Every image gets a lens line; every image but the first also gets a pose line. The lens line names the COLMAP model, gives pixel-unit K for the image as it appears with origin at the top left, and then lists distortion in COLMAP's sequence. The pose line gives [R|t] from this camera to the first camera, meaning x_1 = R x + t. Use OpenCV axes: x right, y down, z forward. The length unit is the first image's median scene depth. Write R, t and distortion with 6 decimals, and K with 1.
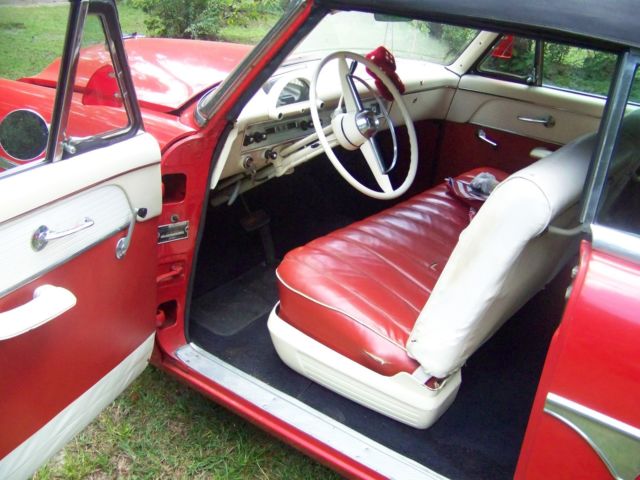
lens RADIAL K [[656.8, 0, 320.0], [0, 656.8, 240.0], [0, 0, 1]] dist [-0.153481, -0.000606]
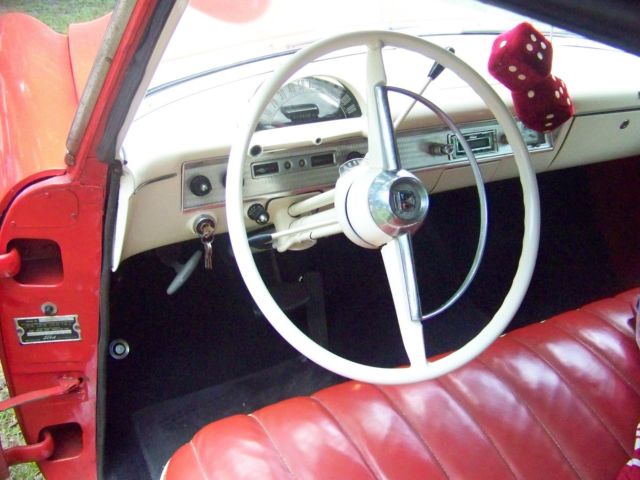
lens RADIAL K [[656.8, 0, 320.0], [0, 656.8, 240.0], [0, 0, 1]] dist [-0.153481, -0.000606]
pose [[0.901024, 0.194713, -0.387612, 0.197449], [-0.163508, 0.980132, 0.112277, -0.193609], [0.401773, -0.037787, 0.914960, 0.577603]]
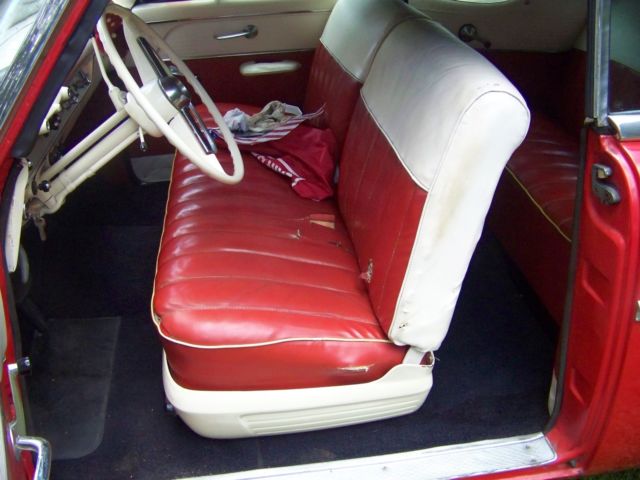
lens RADIAL K [[656.8, 0, 320.0], [0, 656.8, 240.0], [0, 0, 1]] dist [-0.153481, -0.000606]
pose [[0.713333, -0.427010, 0.555714, -0.279504], [0.359350, 0.903628, 0.233073, -0.140701], [-0.601683, 0.033437, 0.798035, 0.340836]]
